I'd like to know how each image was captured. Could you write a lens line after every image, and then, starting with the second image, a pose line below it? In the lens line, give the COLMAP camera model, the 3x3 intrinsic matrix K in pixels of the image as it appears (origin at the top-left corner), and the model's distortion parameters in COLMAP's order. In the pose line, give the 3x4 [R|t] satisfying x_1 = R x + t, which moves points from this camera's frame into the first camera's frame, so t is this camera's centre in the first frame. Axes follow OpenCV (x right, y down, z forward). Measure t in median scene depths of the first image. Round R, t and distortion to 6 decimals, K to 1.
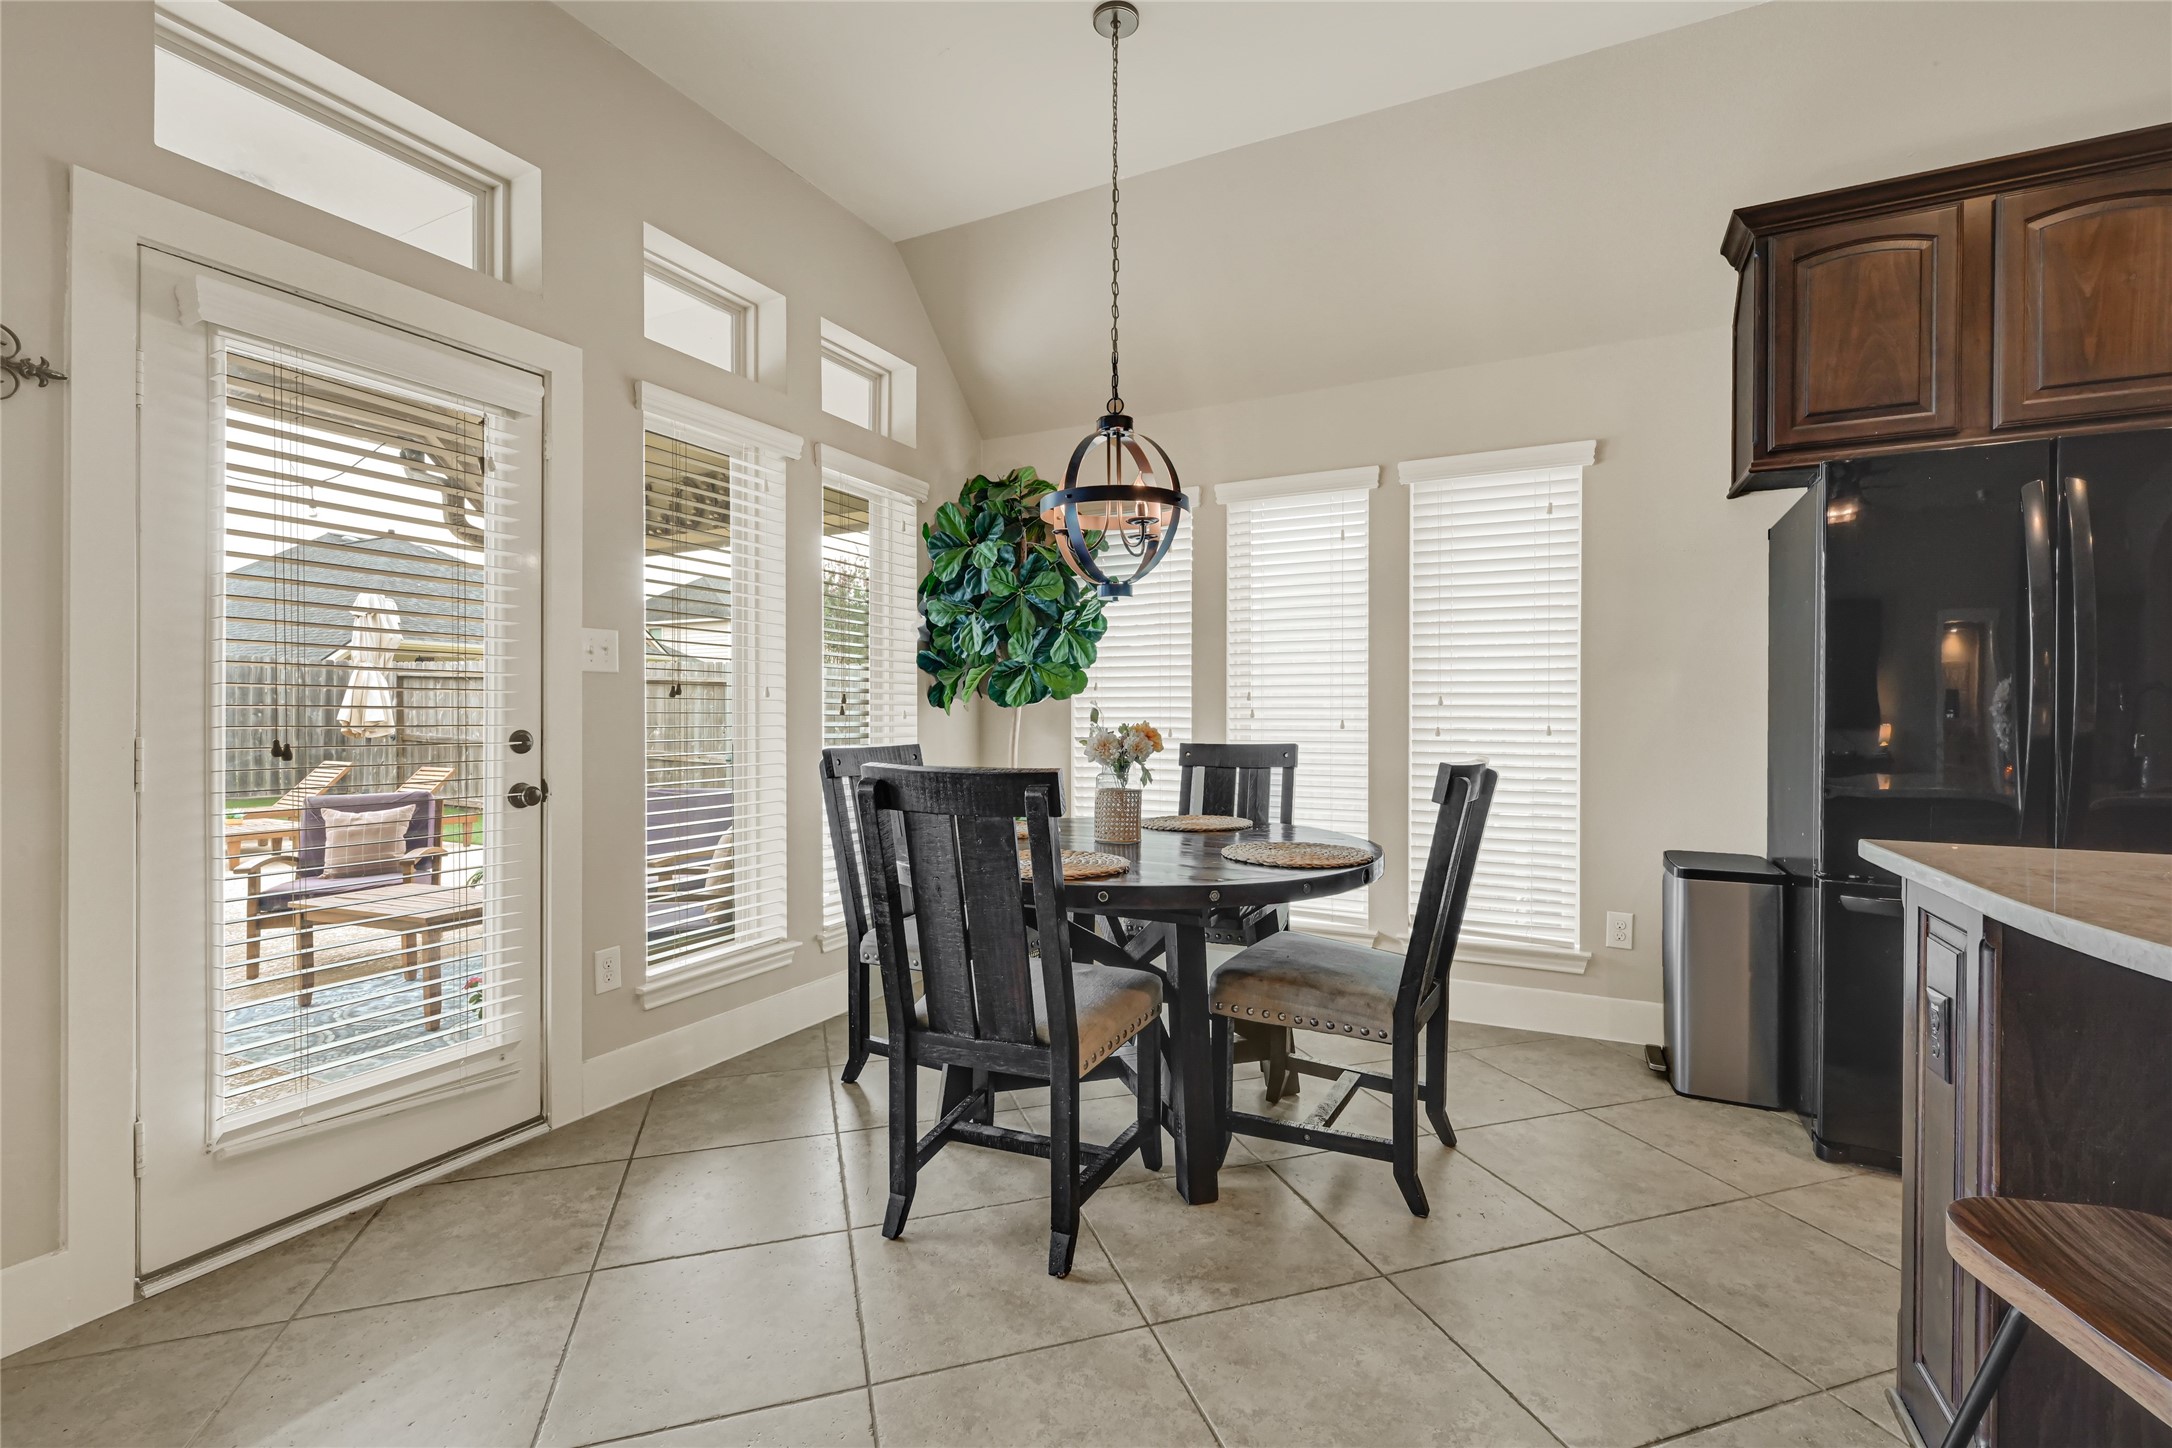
lens RADIAL K [[951.1, 0, 1087.2], [0, 951.1, 713.4], [0, 0, 1]] dist [0.002287, 0.000229]
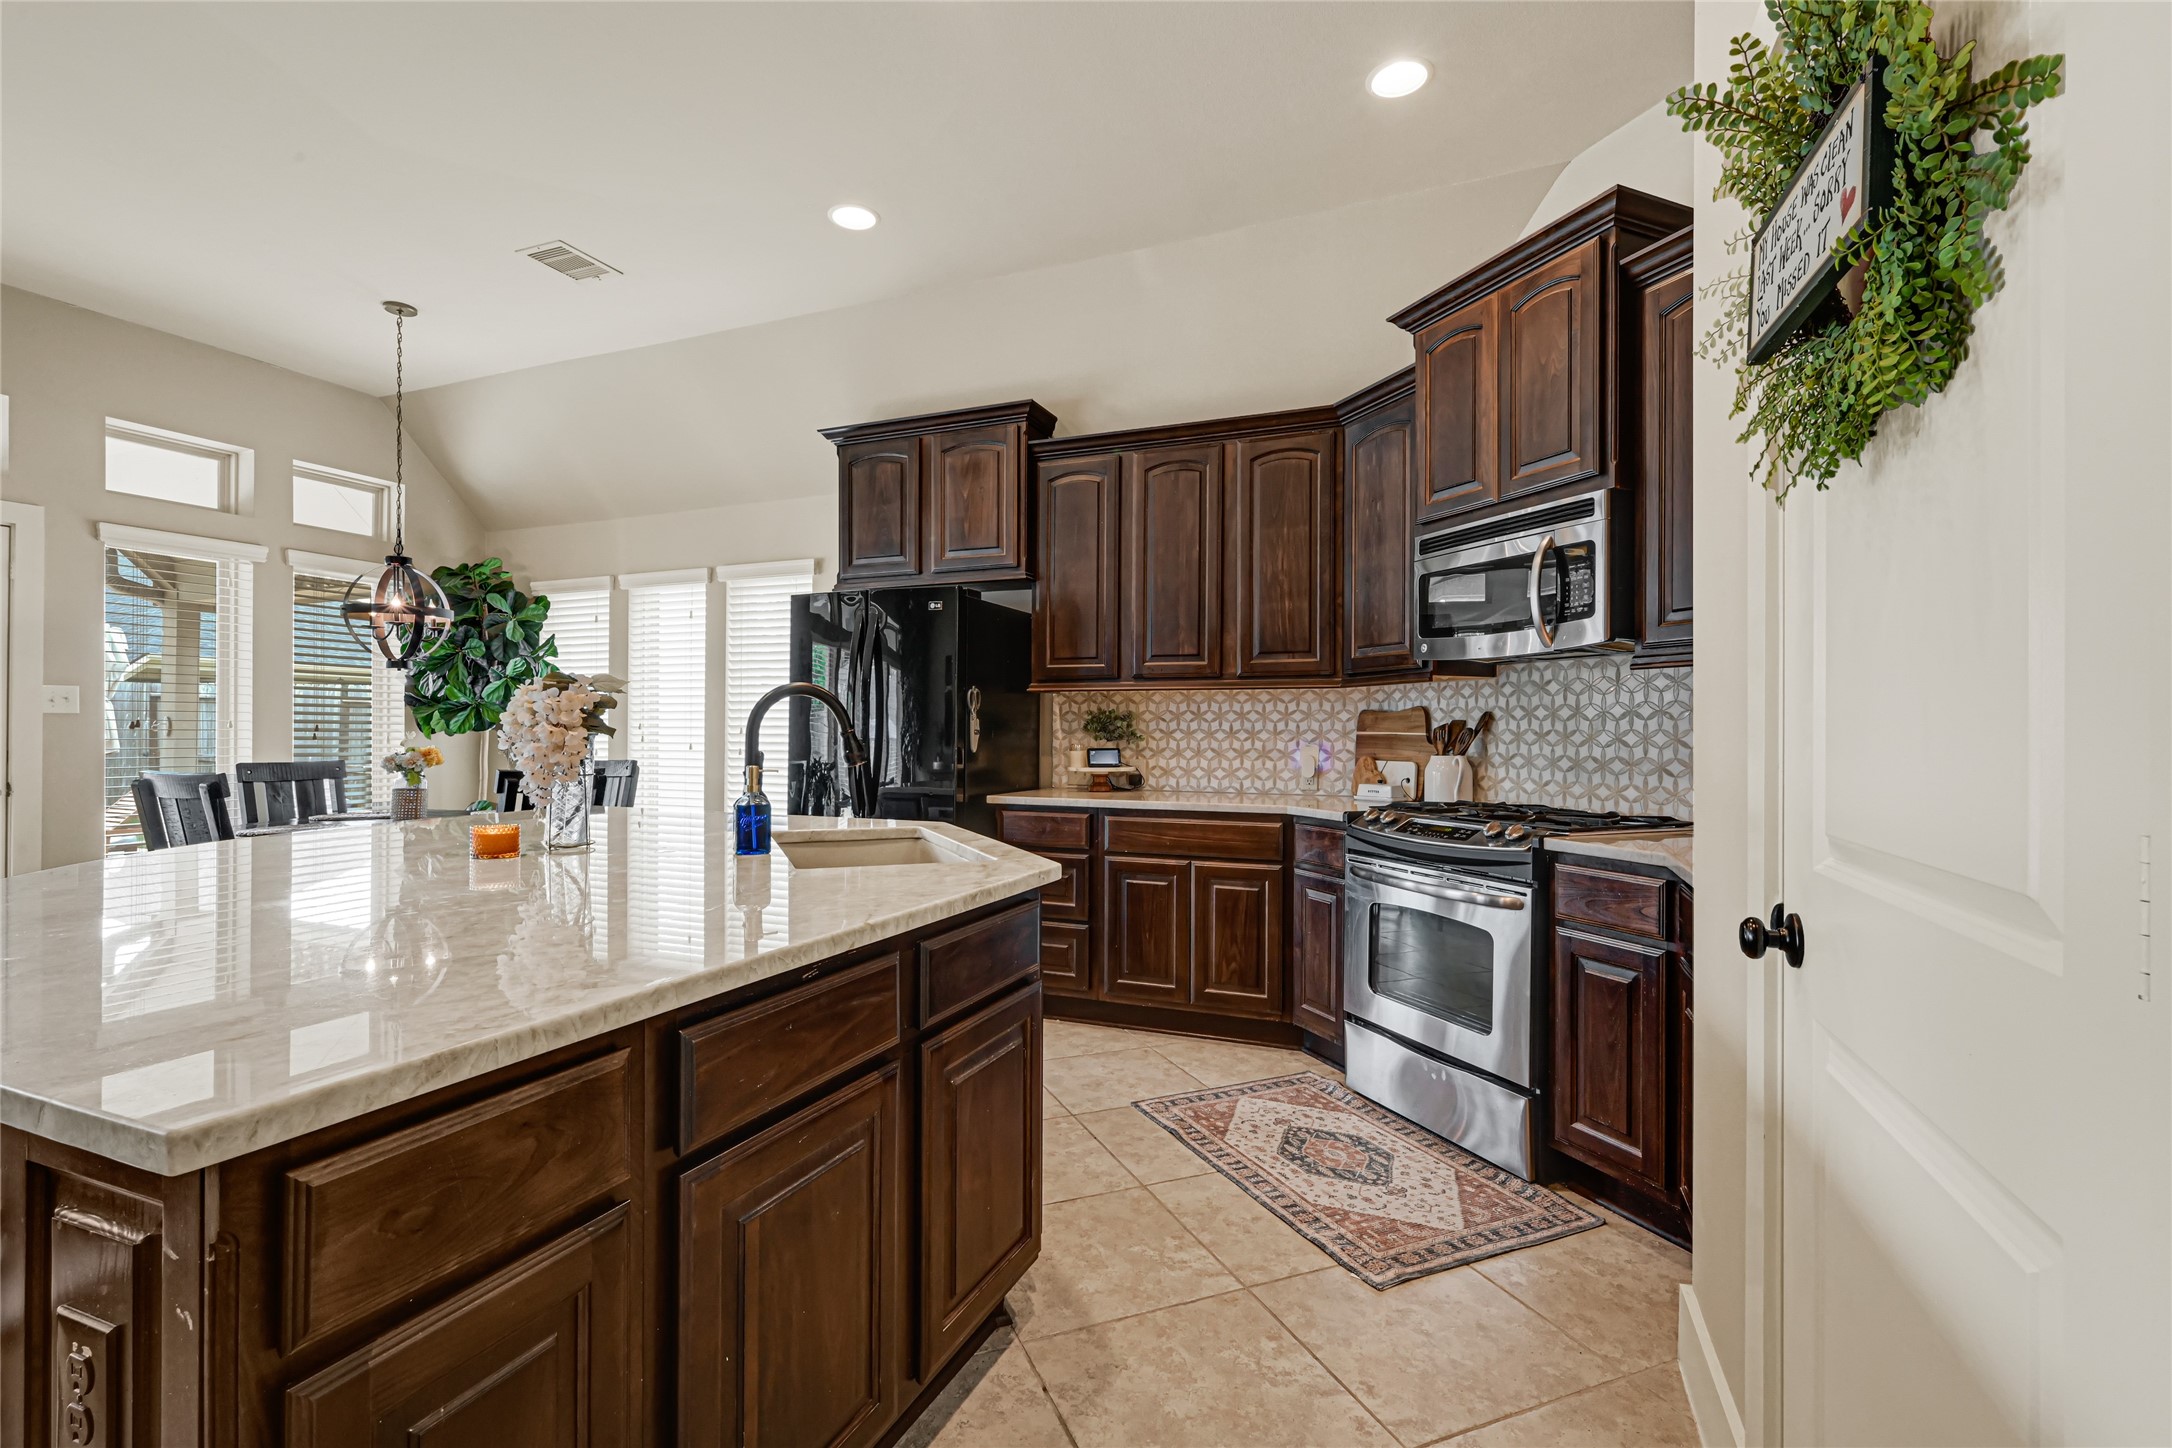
lens RADIAL K [[996.4, 0, 1080.3], [0, 996.4, 751.7], [0, 0, 1]] dist [0.001427, 0.000591]
pose [[0.998076, 0.002716, 0.061944, 1.029139], [-0.003875, 0.999819, 0.018601, -0.015514], [-0.061882, -0.018805, 0.997906, -0.728041]]
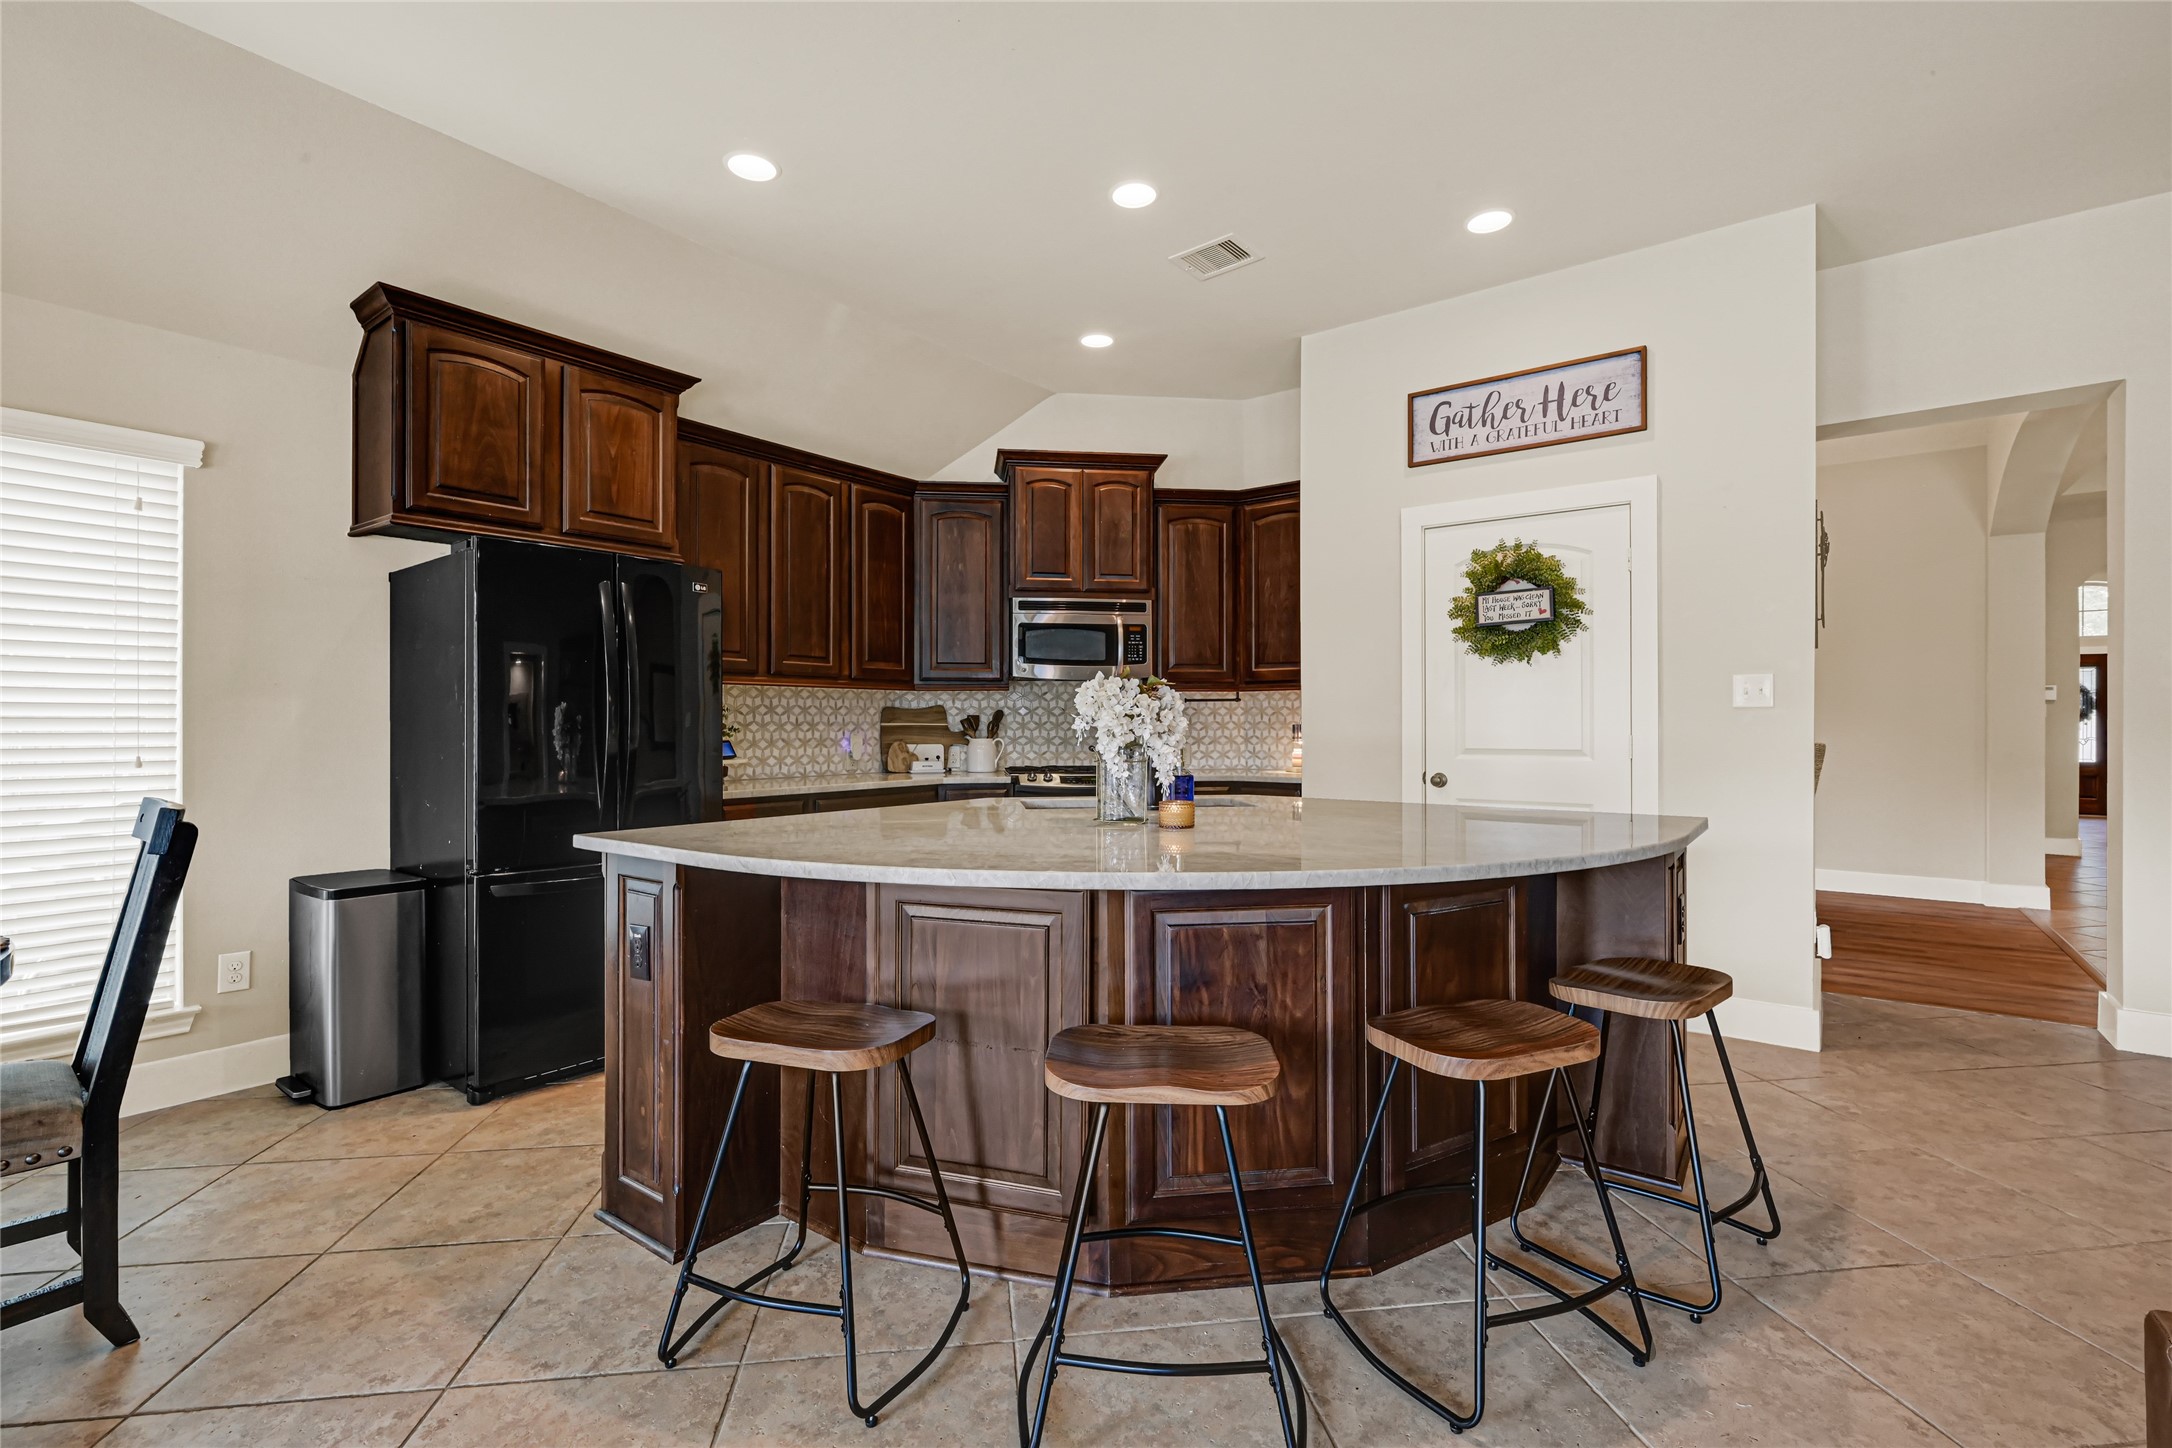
lens RADIAL K [[957.1, 0, 1086.0], [0, 957.1, 724.0], [0, 0, 1]] dist [0.000637, 0.000238]
pose [[0.185385, -0.000534, 0.982666, -0.254273], [0.004272, 0.999991, -0.000262, -0.015505], [-0.982657, 0.004246, 0.185386, -0.000402]]
